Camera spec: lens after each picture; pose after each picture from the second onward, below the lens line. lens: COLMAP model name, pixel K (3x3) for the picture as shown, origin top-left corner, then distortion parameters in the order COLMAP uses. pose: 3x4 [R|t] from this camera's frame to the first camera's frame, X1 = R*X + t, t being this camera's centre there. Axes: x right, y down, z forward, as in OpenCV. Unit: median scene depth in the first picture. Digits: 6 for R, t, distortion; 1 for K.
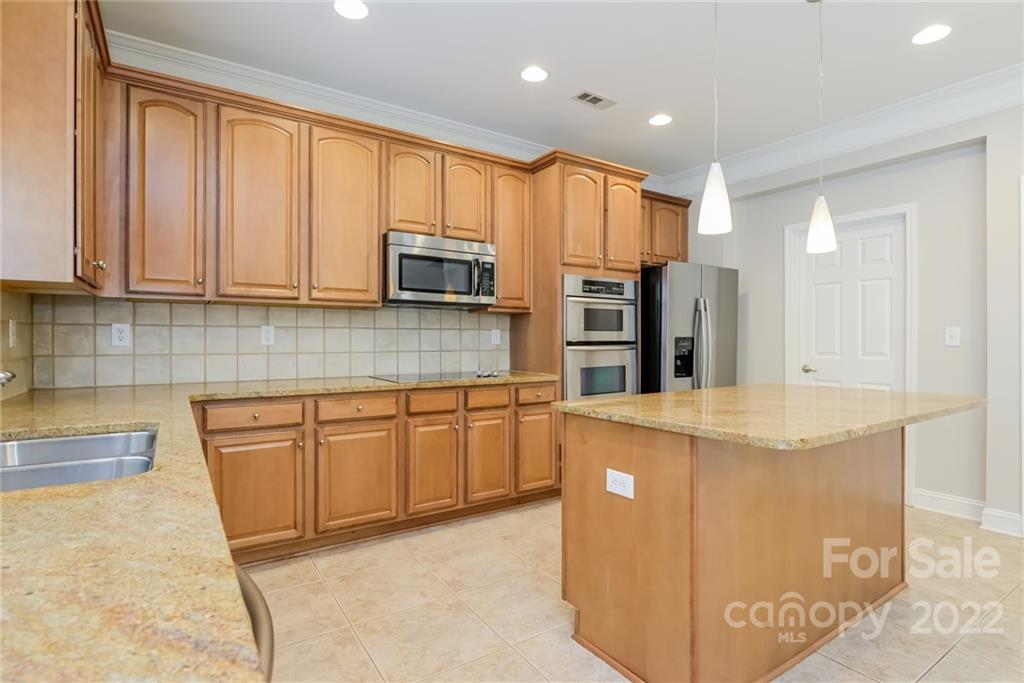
lens RADIAL K [[502.2, 0, 512.0], [0, 502.2, 341.5], [0, 0, 1]] dist [0.000306, 0.000229]
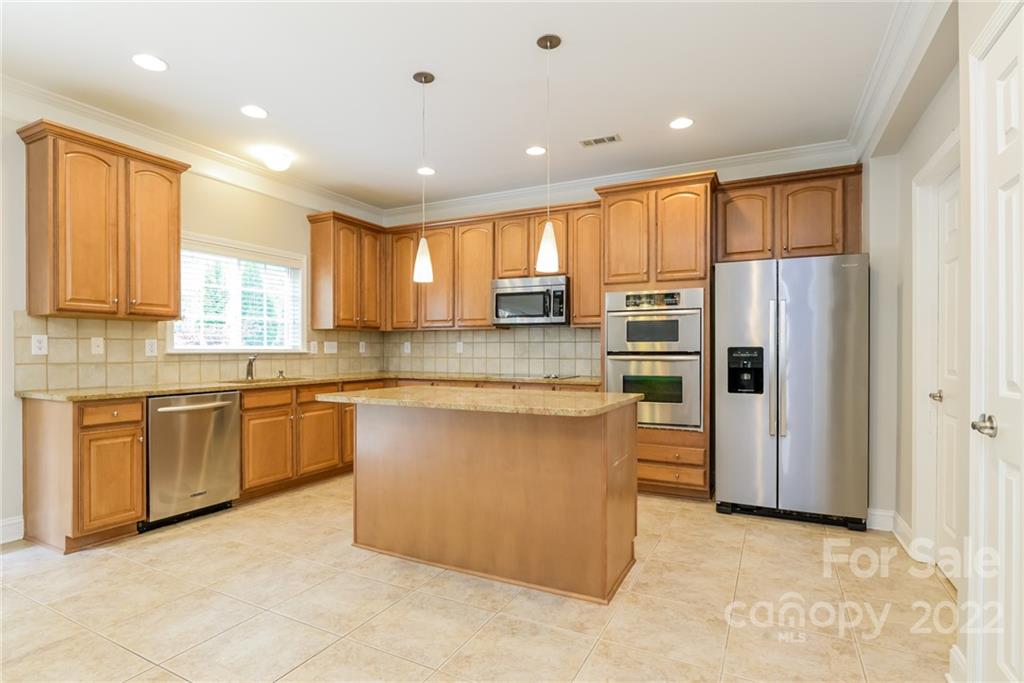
lens RADIAL K [[514.2, 0, 506.5], [0, 514.2, 350.7], [0, 0, 1]] dist [-0.000587, -0.000099]
pose [[0.481426, 0.001816, -0.876485, 1.053713], [-0.005638, 0.999984, -0.001025, 0.000820], [0.876469, 0.005435, 0.481428, 0.241017]]
